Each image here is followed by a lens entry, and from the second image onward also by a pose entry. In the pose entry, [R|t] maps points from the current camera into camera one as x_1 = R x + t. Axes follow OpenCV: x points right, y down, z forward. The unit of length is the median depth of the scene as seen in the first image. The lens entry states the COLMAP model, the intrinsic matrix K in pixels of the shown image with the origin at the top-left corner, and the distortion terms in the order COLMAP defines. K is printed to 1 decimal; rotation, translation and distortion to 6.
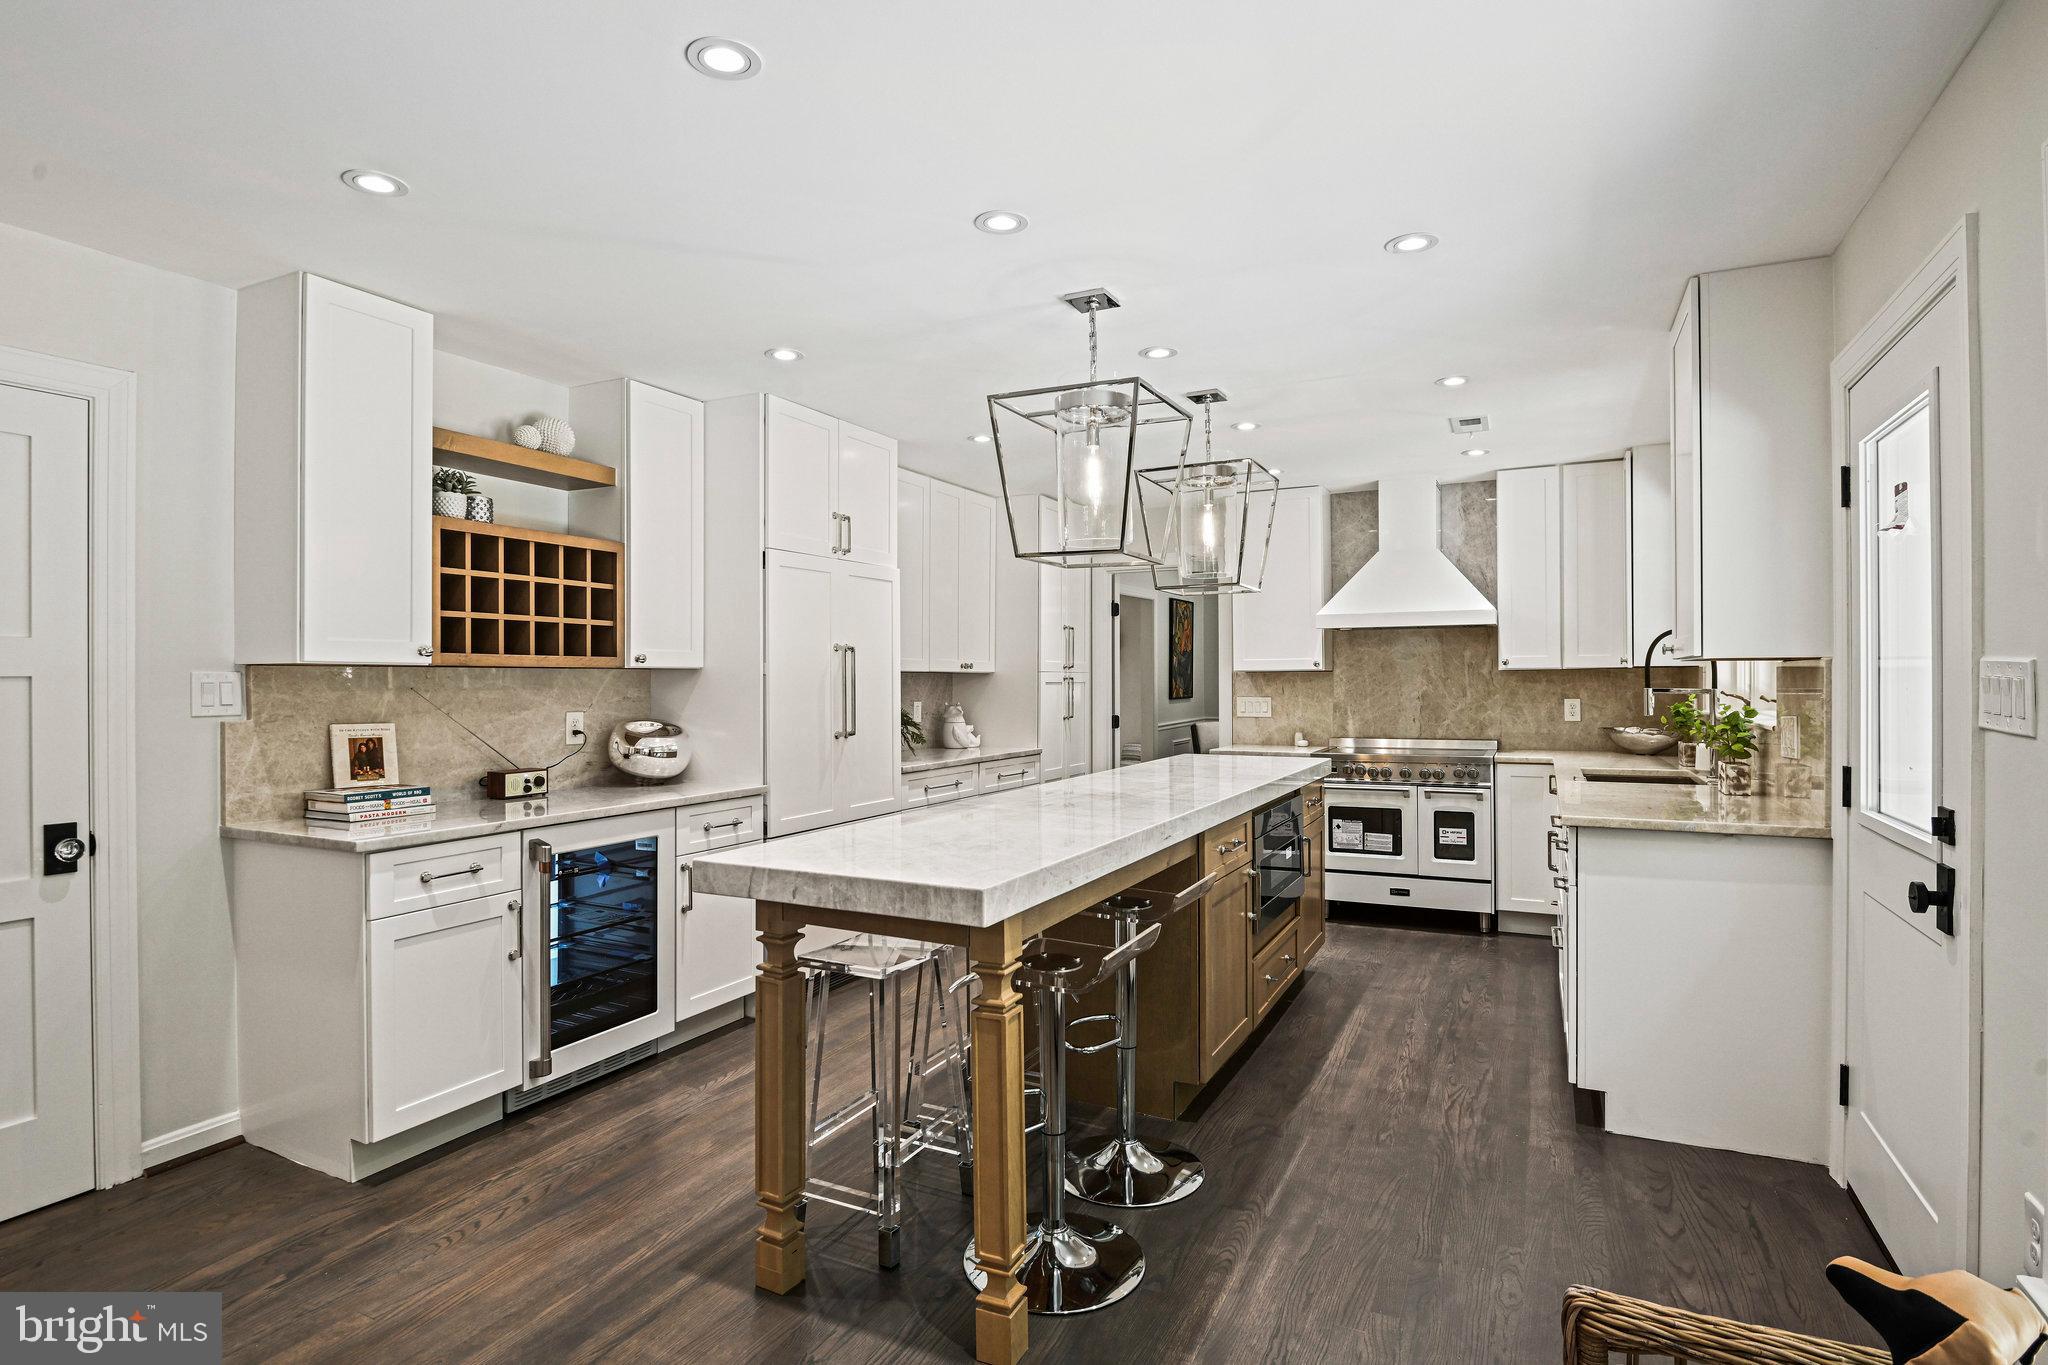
lens RADIAL K [[1044.1, 0, 1026.7], [0, 1044.1, 675.9], [0, 0, 1]] dist [-0.008050, -0.000616]
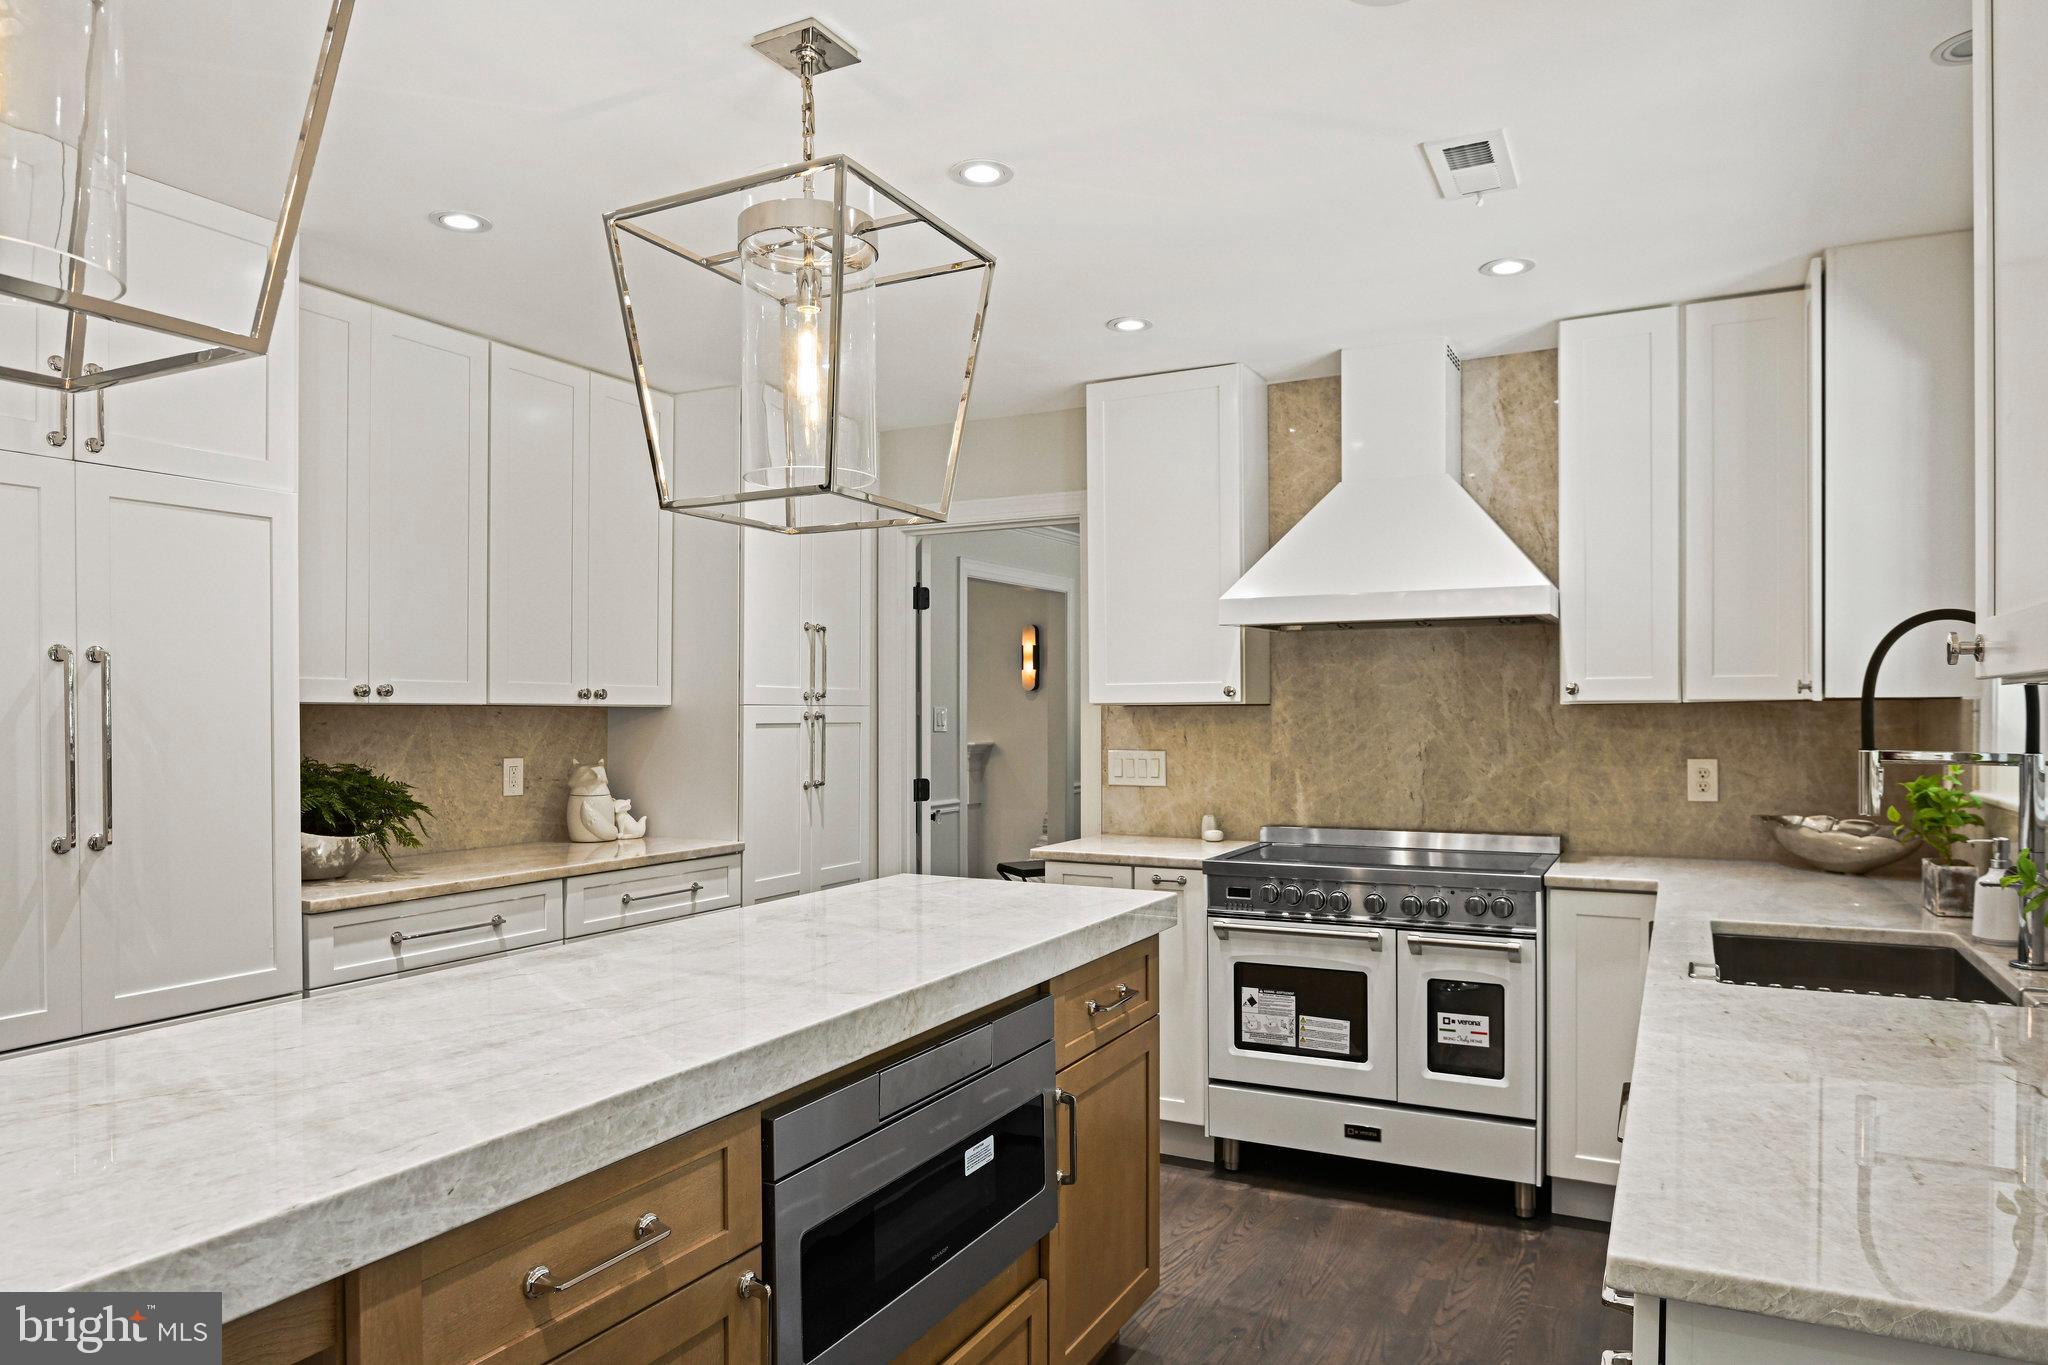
lens RADIAL K [[1282.4, 0, 1034.1], [0, 1282.4, 716.4], [0, 0, 1]] dist [-0.005802, 0.000802]
pose [[0.999940, 0.002659, -0.010637, 0.194041], [-0.002580, 0.999969, 0.007487, -0.003629], [0.010656, -0.007459, 0.999915, 0.351546]]
